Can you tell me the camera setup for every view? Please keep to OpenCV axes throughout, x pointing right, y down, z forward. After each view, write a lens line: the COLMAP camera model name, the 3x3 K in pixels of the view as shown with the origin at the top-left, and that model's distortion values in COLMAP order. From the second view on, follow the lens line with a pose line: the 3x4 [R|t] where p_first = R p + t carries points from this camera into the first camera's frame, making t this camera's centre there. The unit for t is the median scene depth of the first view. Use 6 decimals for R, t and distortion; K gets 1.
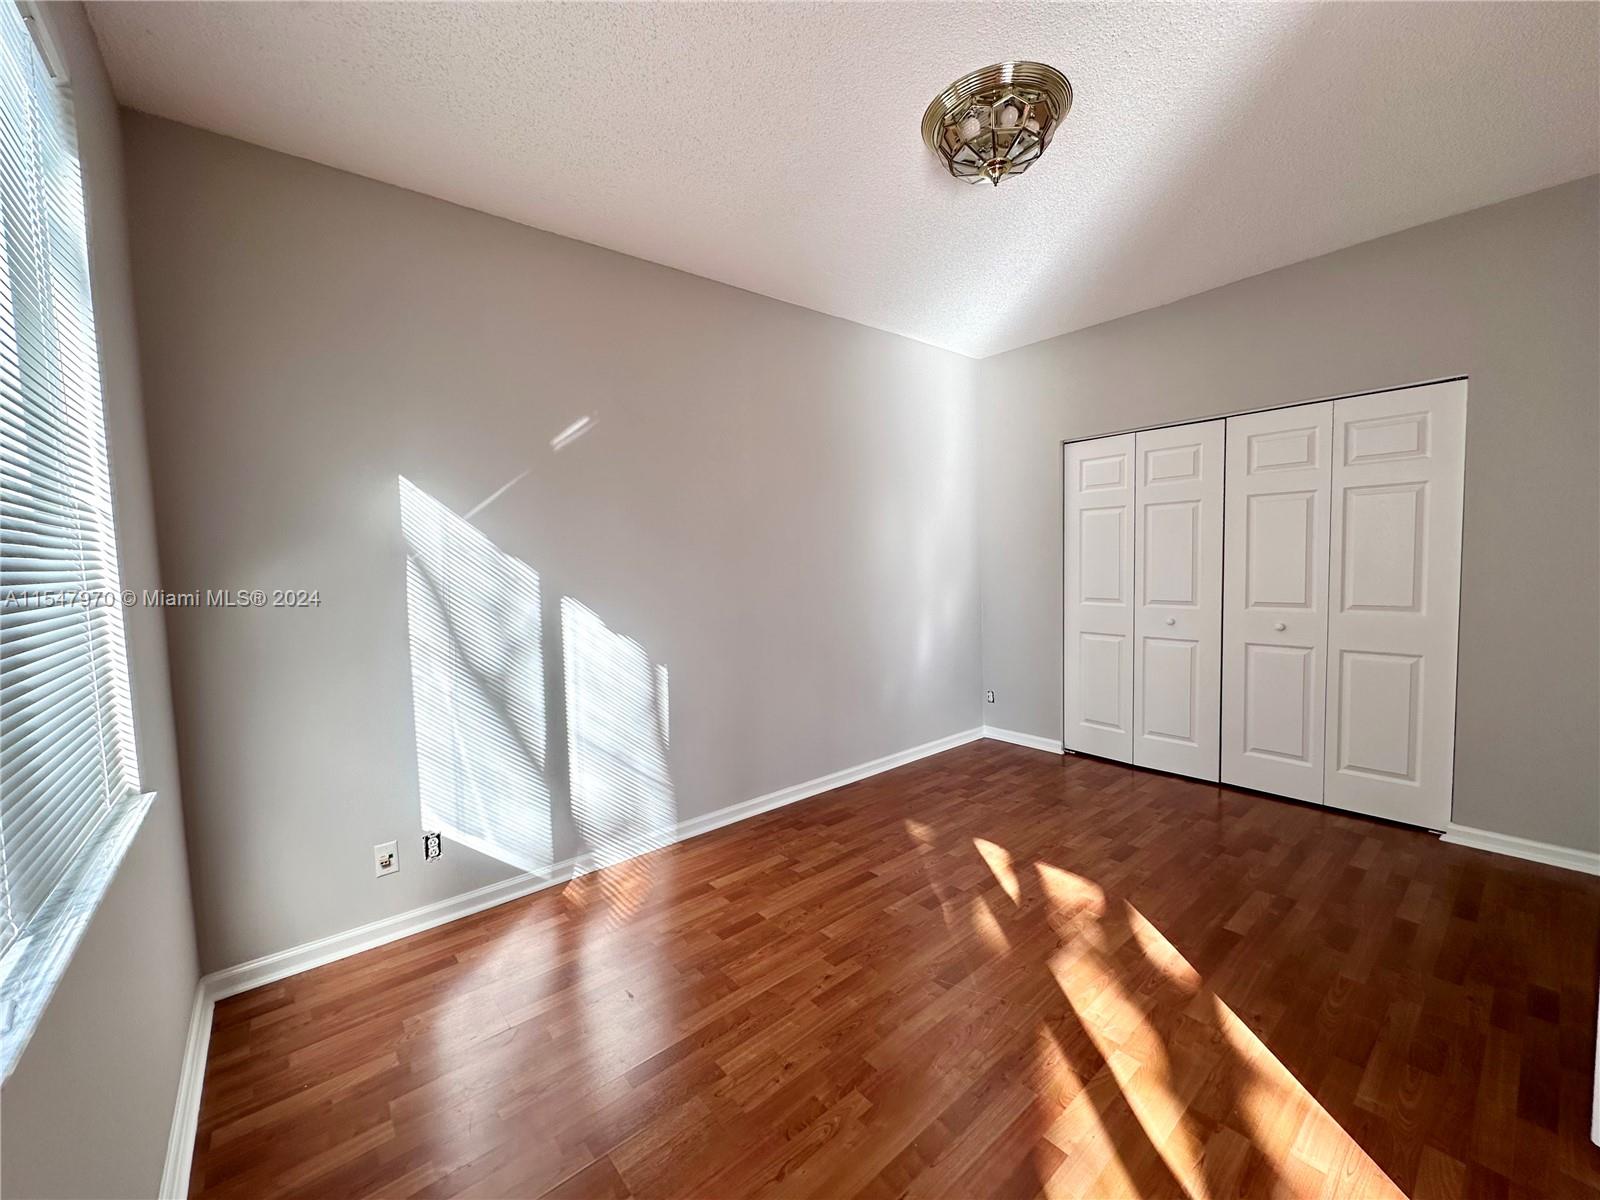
lens RADIAL K [[637.6, 0, 801.3], [0, 637.6, 601.3], [0, 0, 1]] dist [-0.002327, -0.000134]
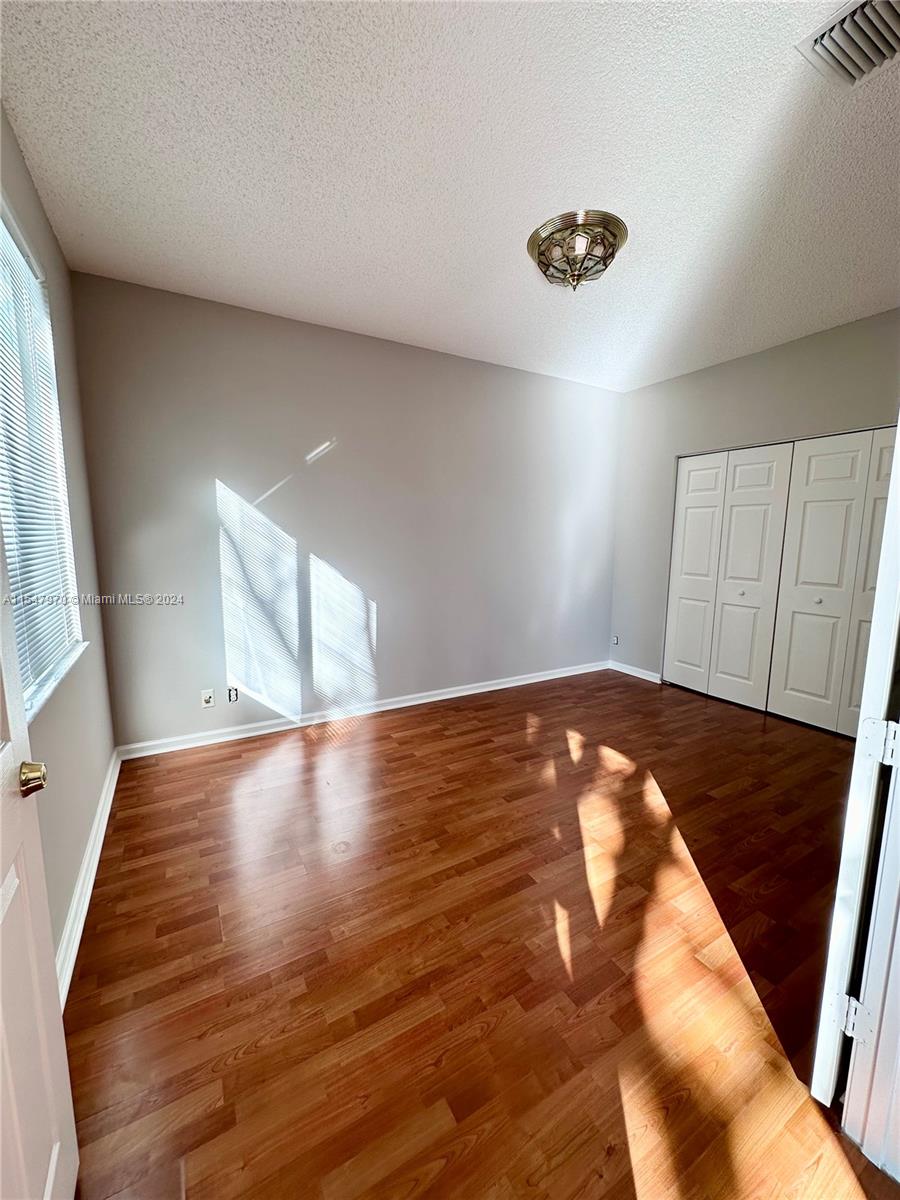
lens RADIAL K [[478.2, 0, 452.3], [0, 478.2, 602.7], [0, 0, 1]] dist [-0.002327, -0.000134]
pose [[0.985439, 0.059559, -0.159255, 0.189966], [-0.047206, 0.995656, 0.080259, -0.000014], [0.163344, -0.071573, 0.983970, -0.157486]]
